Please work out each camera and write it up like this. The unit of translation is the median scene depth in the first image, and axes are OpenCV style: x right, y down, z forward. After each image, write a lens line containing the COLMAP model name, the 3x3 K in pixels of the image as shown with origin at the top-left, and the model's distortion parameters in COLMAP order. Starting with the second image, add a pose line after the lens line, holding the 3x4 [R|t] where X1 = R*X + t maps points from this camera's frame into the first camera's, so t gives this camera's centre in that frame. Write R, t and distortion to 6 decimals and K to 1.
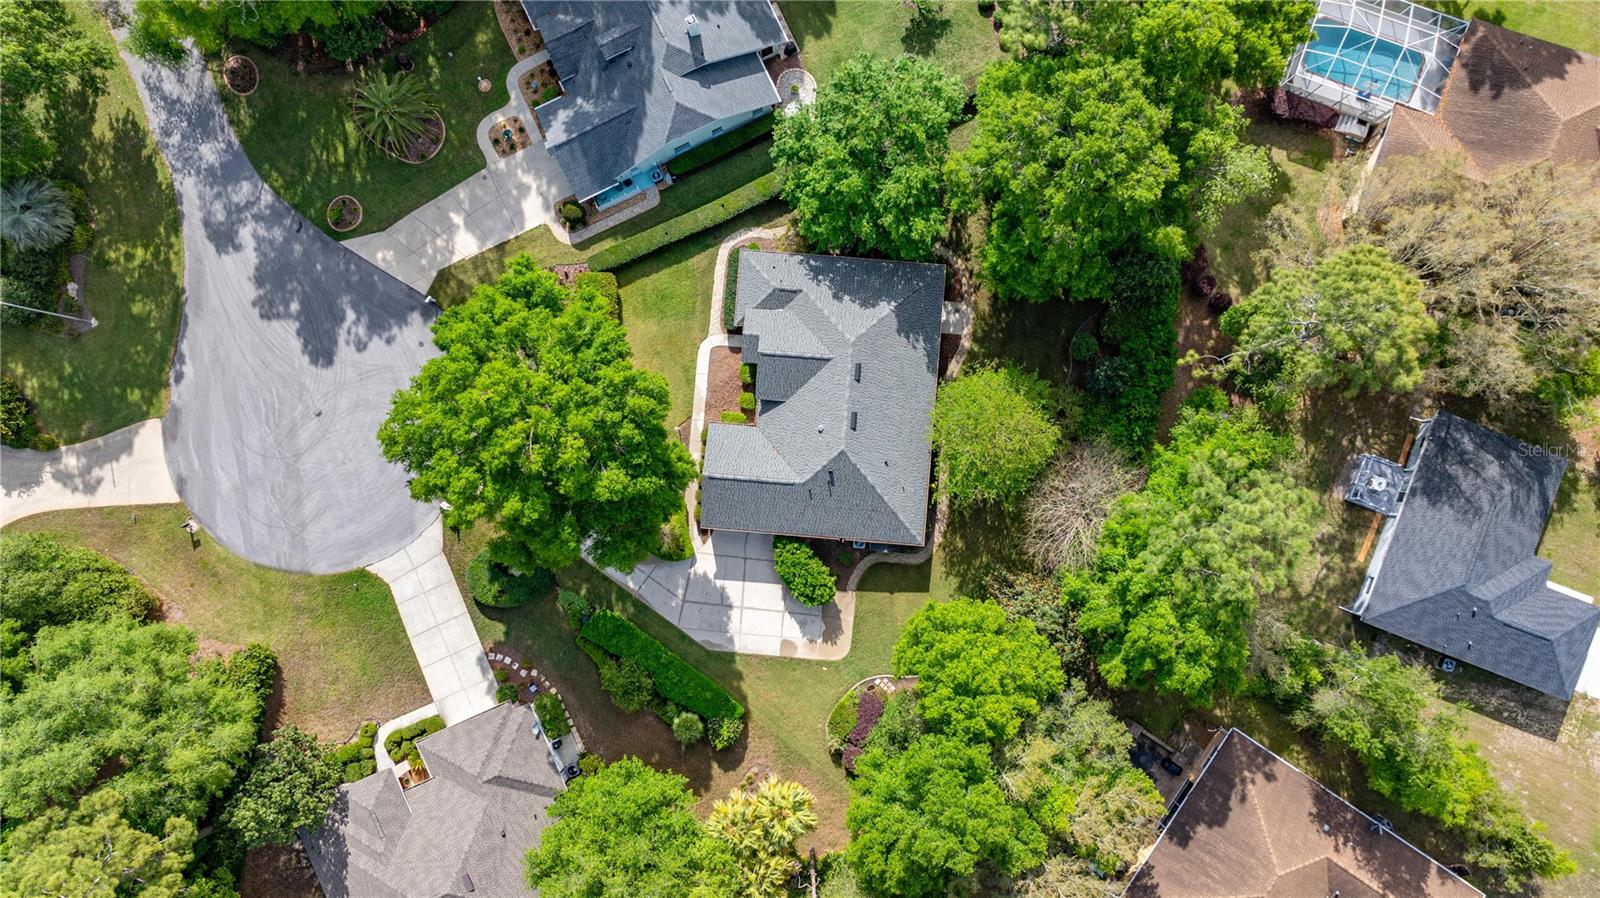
lens RADIAL K [[1131.6, 0, 804.7], [0, 1131.6, 447.3], [0, 0, 1]] dist [-0.031603, 0.019972]
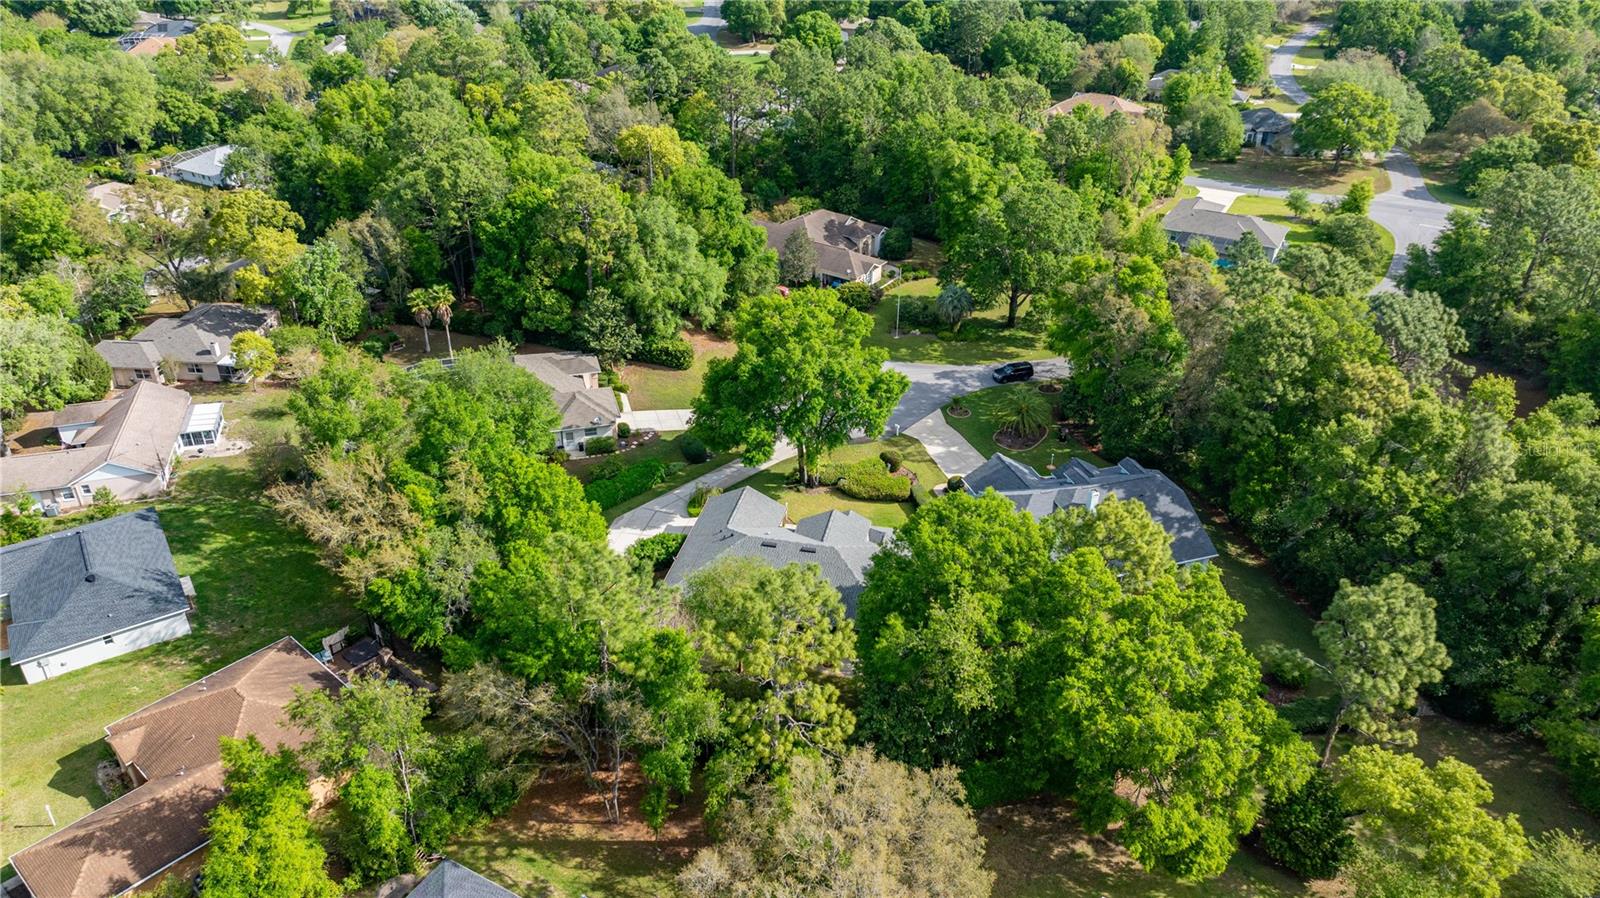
lens RADIAL K [[1131.6, 0, 806.6], [0, 1131.6, 450.5], [0, 0, 1]] dist [-0.031603, 0.019972]
pose [[-0.126178, 0.497258, -0.858379, 0.943409], [-0.991611, -0.038752, 0.123314, -0.195275], [0.028055, 0.866737, 0.497976, 0.288958]]
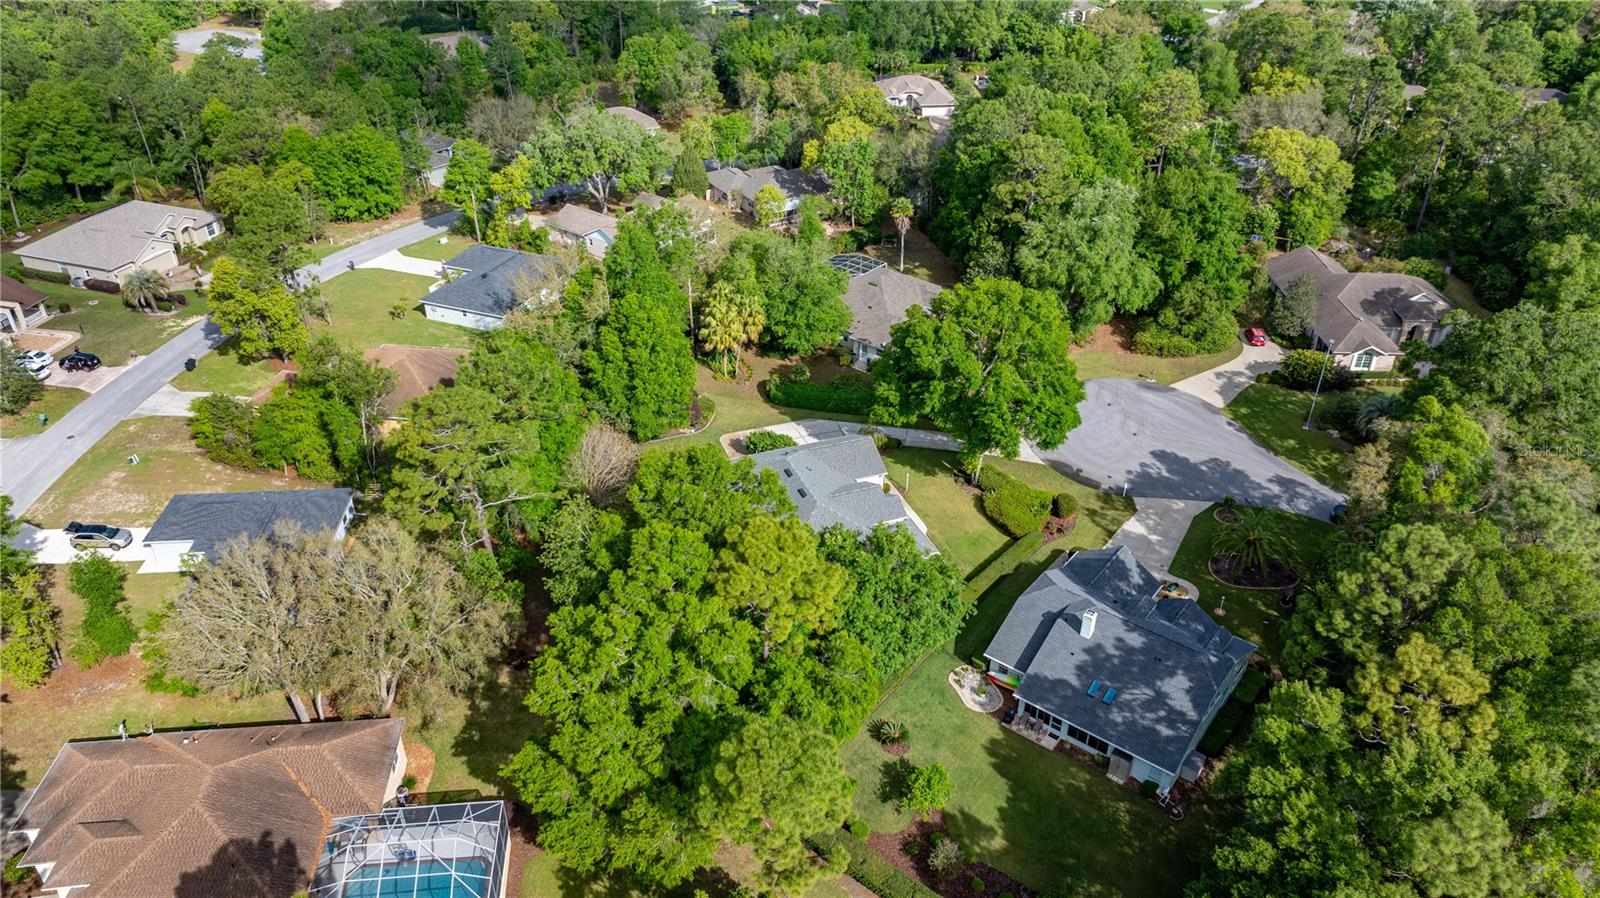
lens RADIAL K [[1131.6, 0, 803.9], [0, 1131.6, 444.2], [0, 0, 1]] dist [-0.031603, 0.019972]
pose [[-0.896781, 0.232157, -0.376680, 0.465285], [-0.442217, -0.441148, 0.780918, -0.943458], [0.015124, 0.866886, 0.498277, 0.304827]]
